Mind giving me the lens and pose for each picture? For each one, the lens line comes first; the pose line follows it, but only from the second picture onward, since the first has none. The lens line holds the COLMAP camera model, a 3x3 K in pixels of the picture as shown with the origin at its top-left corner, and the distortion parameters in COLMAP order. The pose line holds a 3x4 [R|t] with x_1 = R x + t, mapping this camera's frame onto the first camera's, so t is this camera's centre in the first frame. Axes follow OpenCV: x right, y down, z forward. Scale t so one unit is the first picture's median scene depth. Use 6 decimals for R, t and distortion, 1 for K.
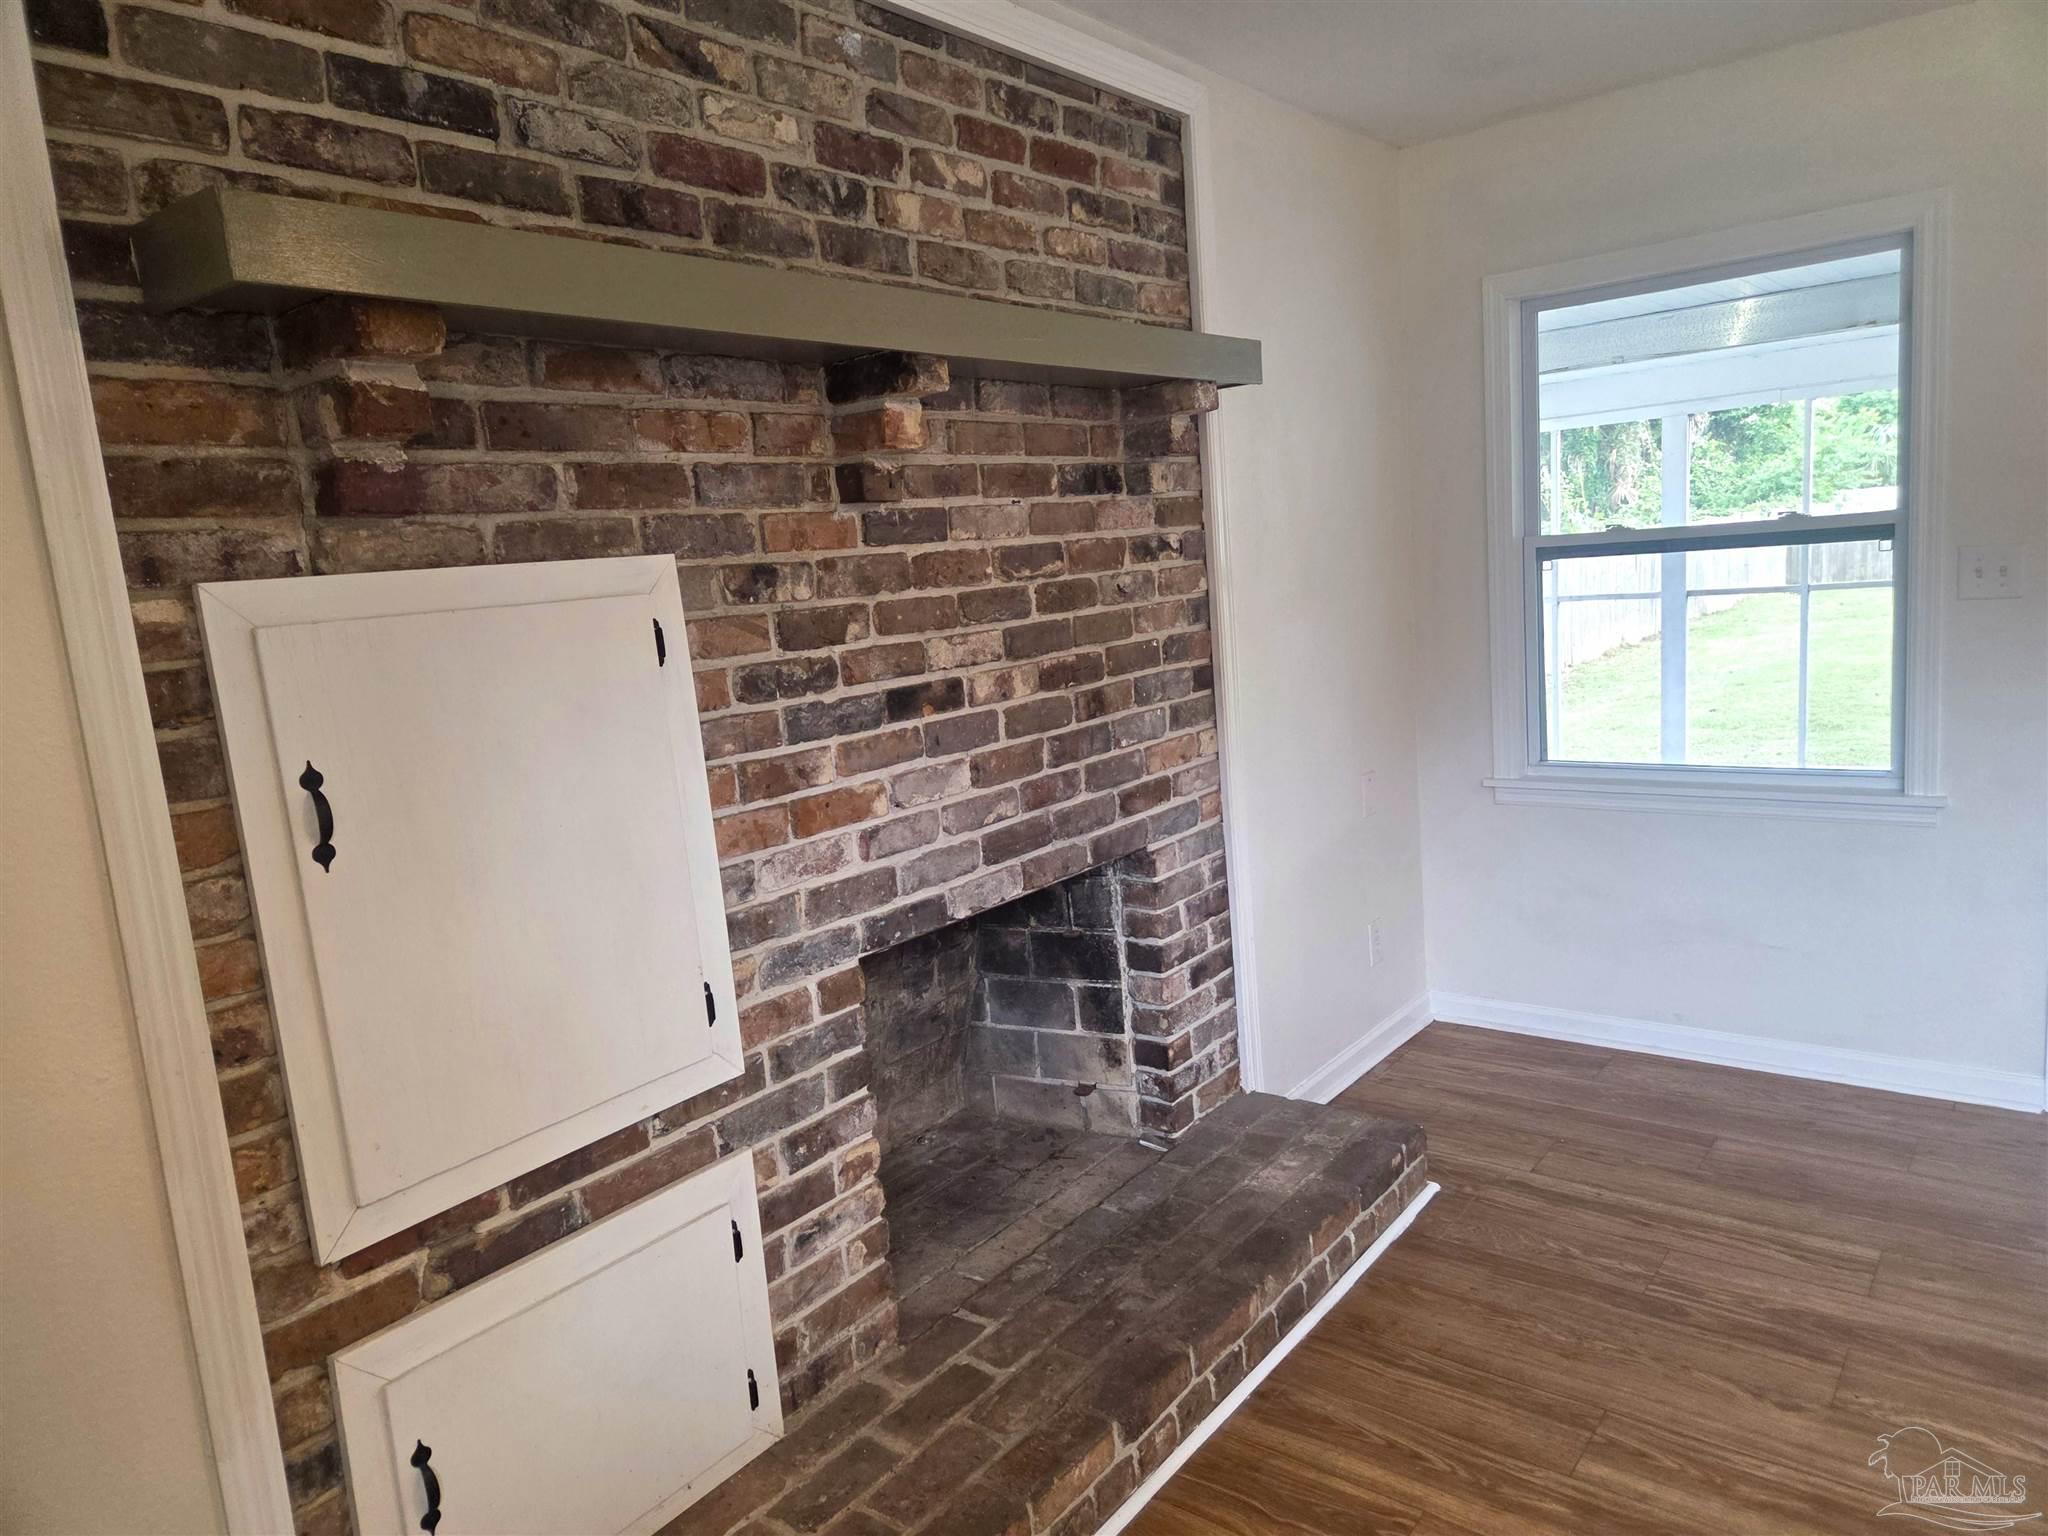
lens RADIAL K [[1362.5, 0, 1016.9], [0, 1362.5, 774.4], [0, 0, 1]] dist [0.071756, -0.053814]
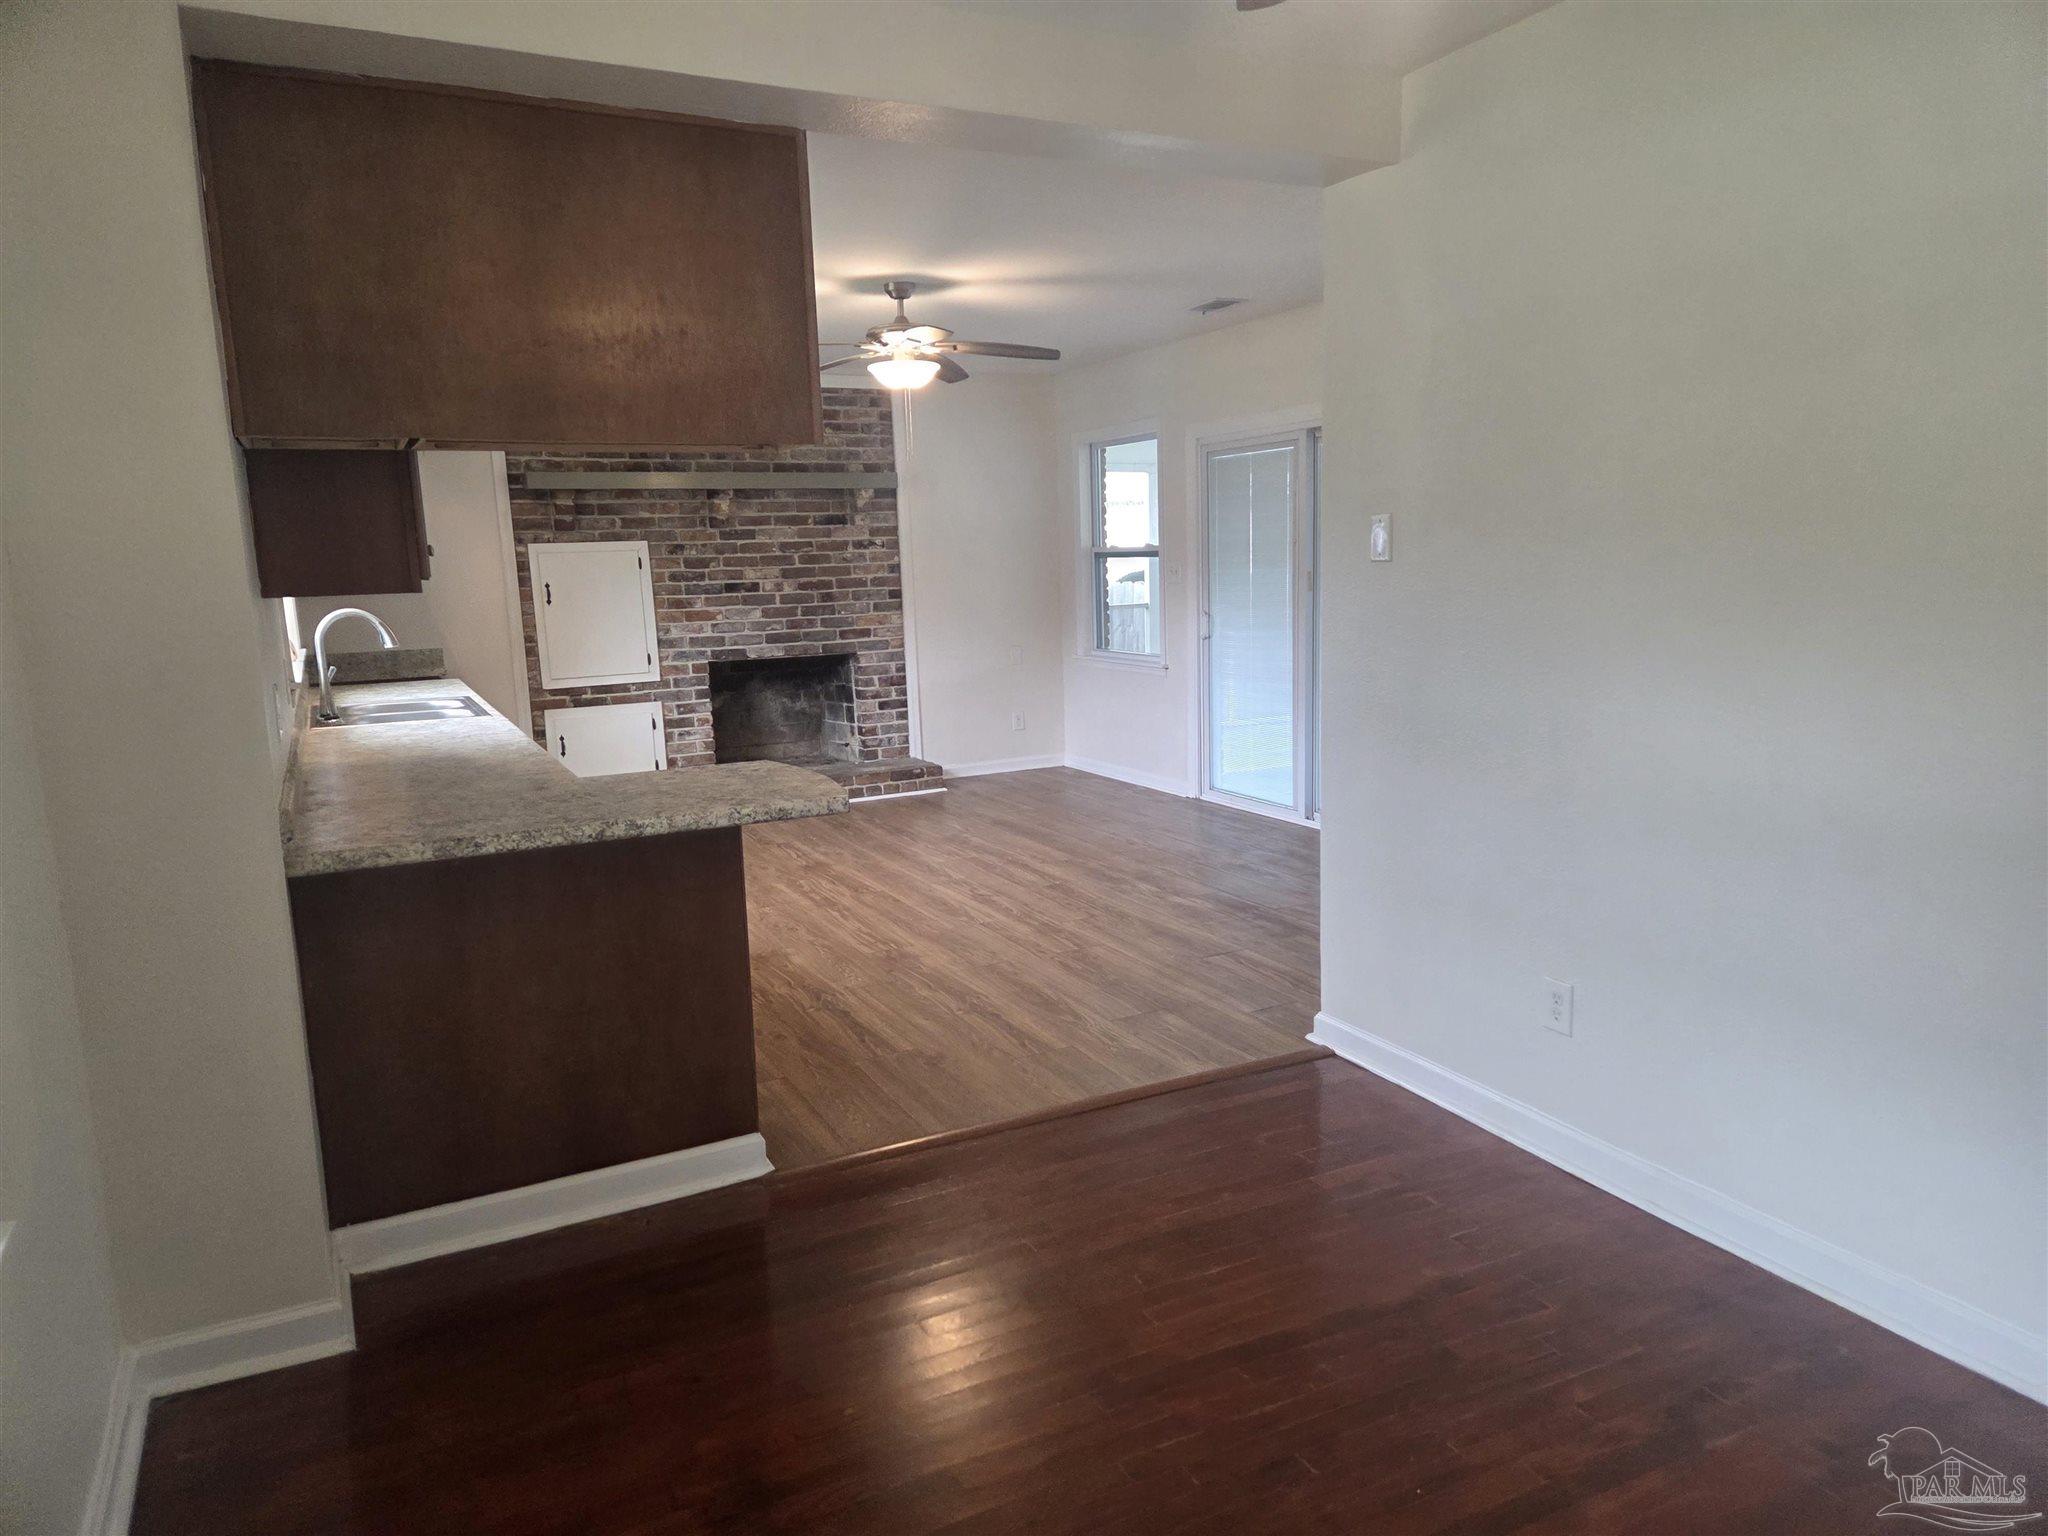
lens RADIAL K [[1362.5, 0, 1035.0], [0, 1362.5, 777.6], [0, 0, 1]] dist [0.071756, -0.053814]
pose [[0.909463, 0.119794, -0.398154, 2.051184], [-0.107045, 0.992776, 0.054188, 0.152989], [0.401770, -0.006662, 0.915716, -1.835185]]
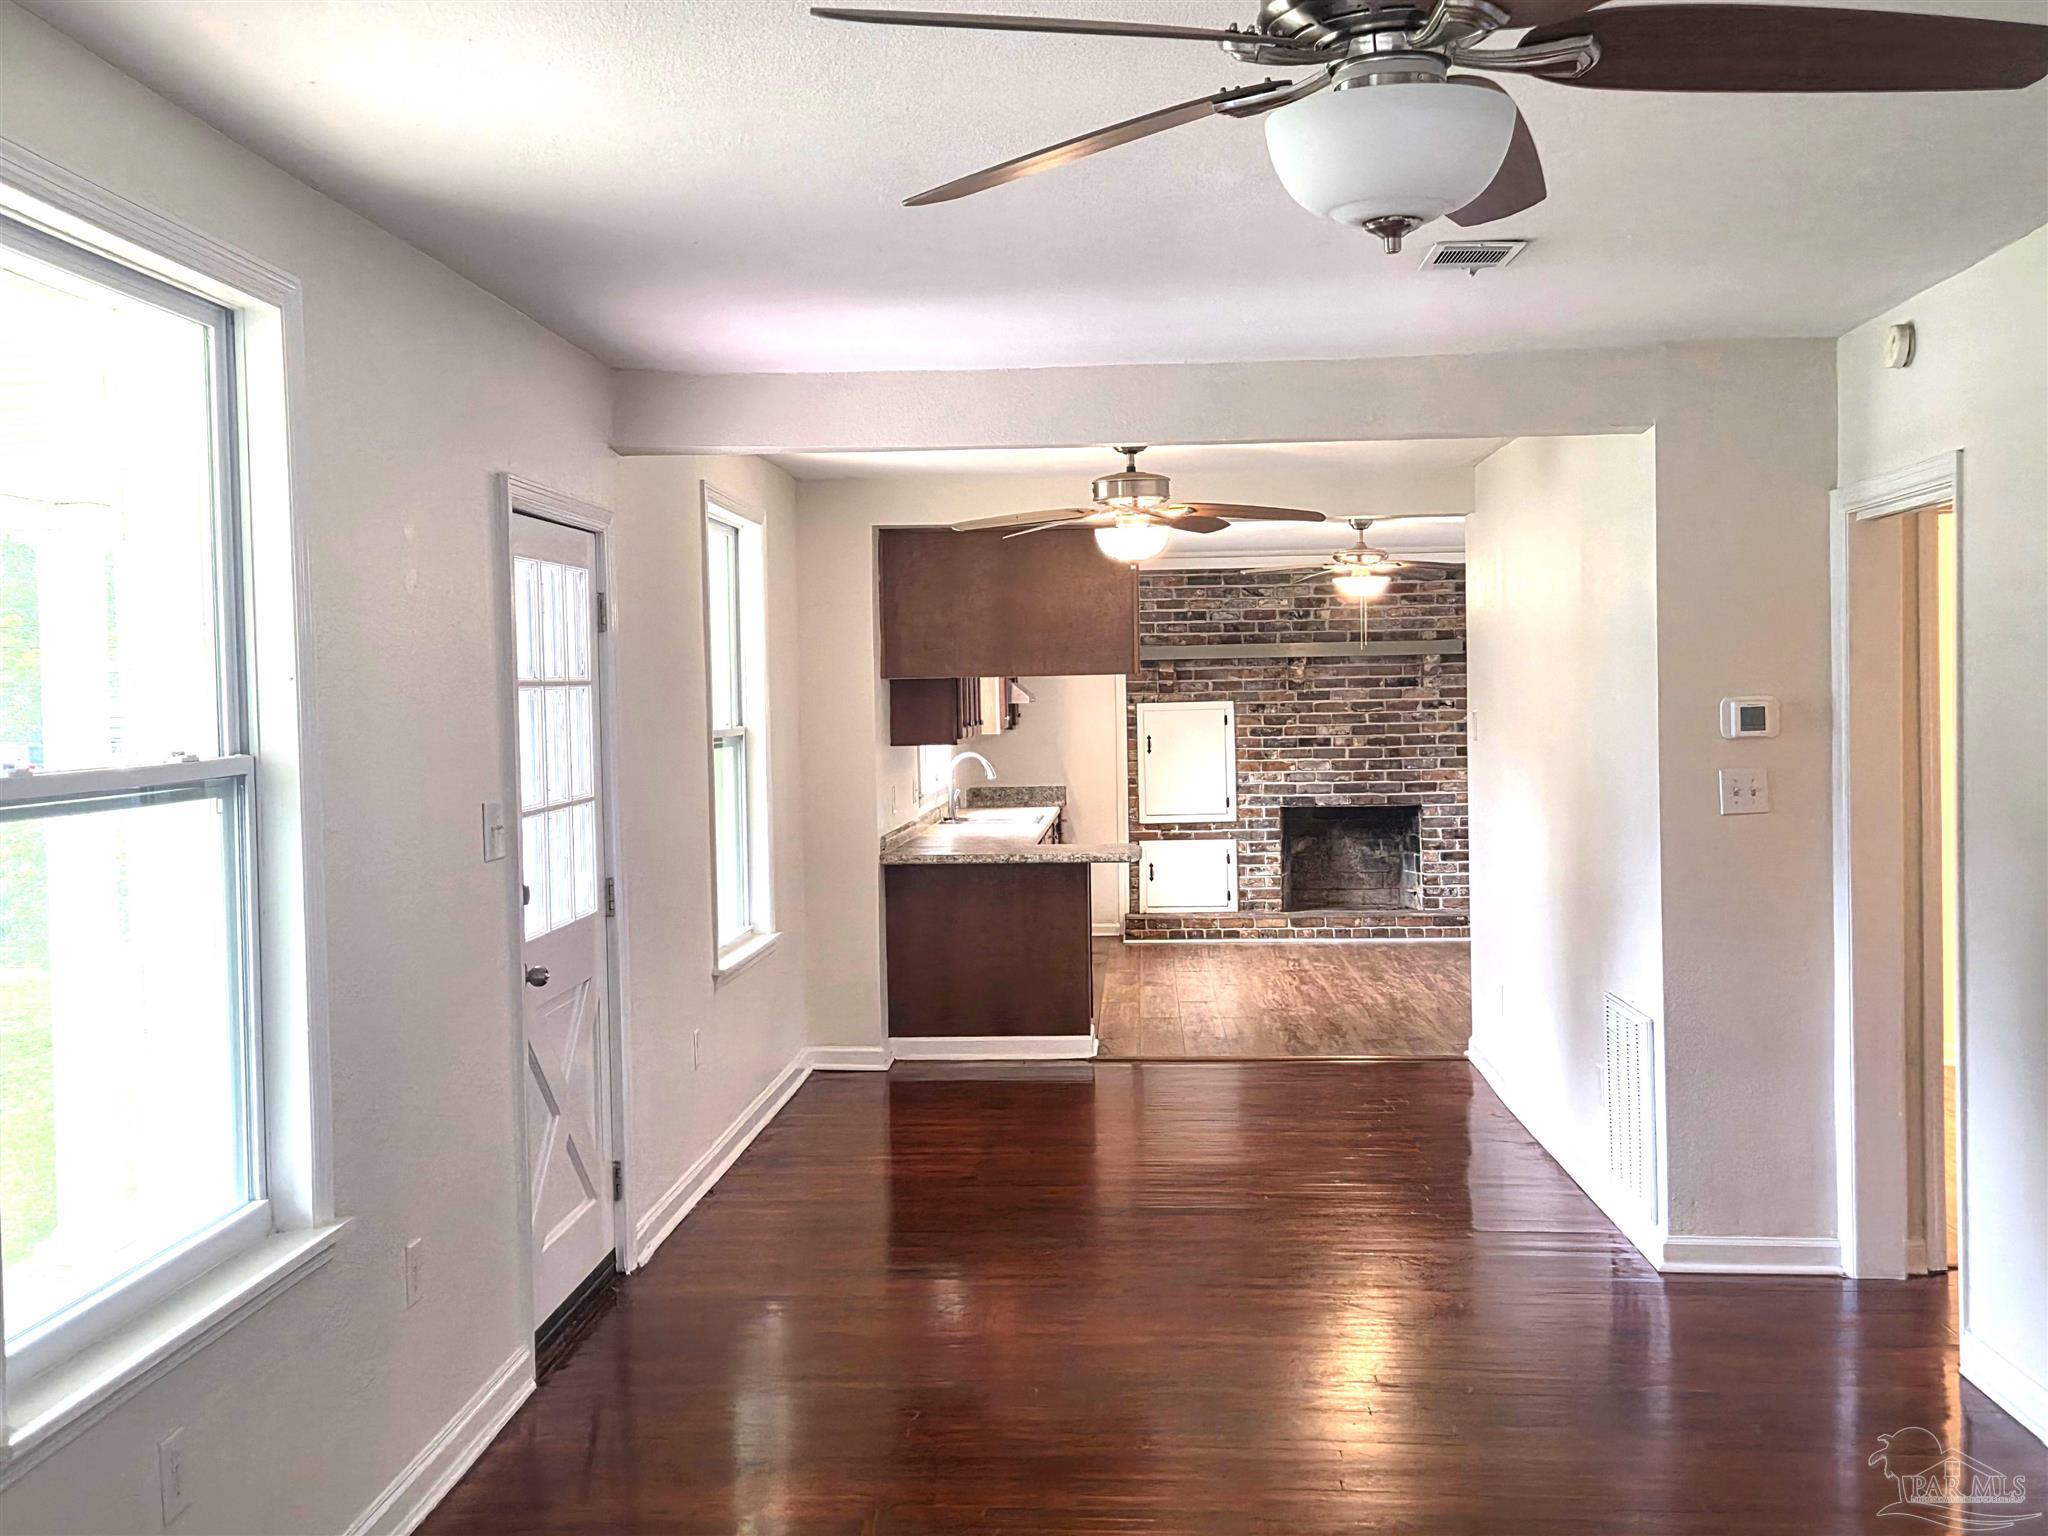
lens RADIAL K [[2247.0, 0, 1016.9], [0, 2247.0, 768.3], [0, 0, 1]] dist [0.126240, 0.000000]
pose [[0.577742, 0.095322, -0.810634, 4.628179], [-0.156756, 0.987628, 0.004414, 0.118754], [0.801025, 0.124522, 0.585536, -3.352026]]
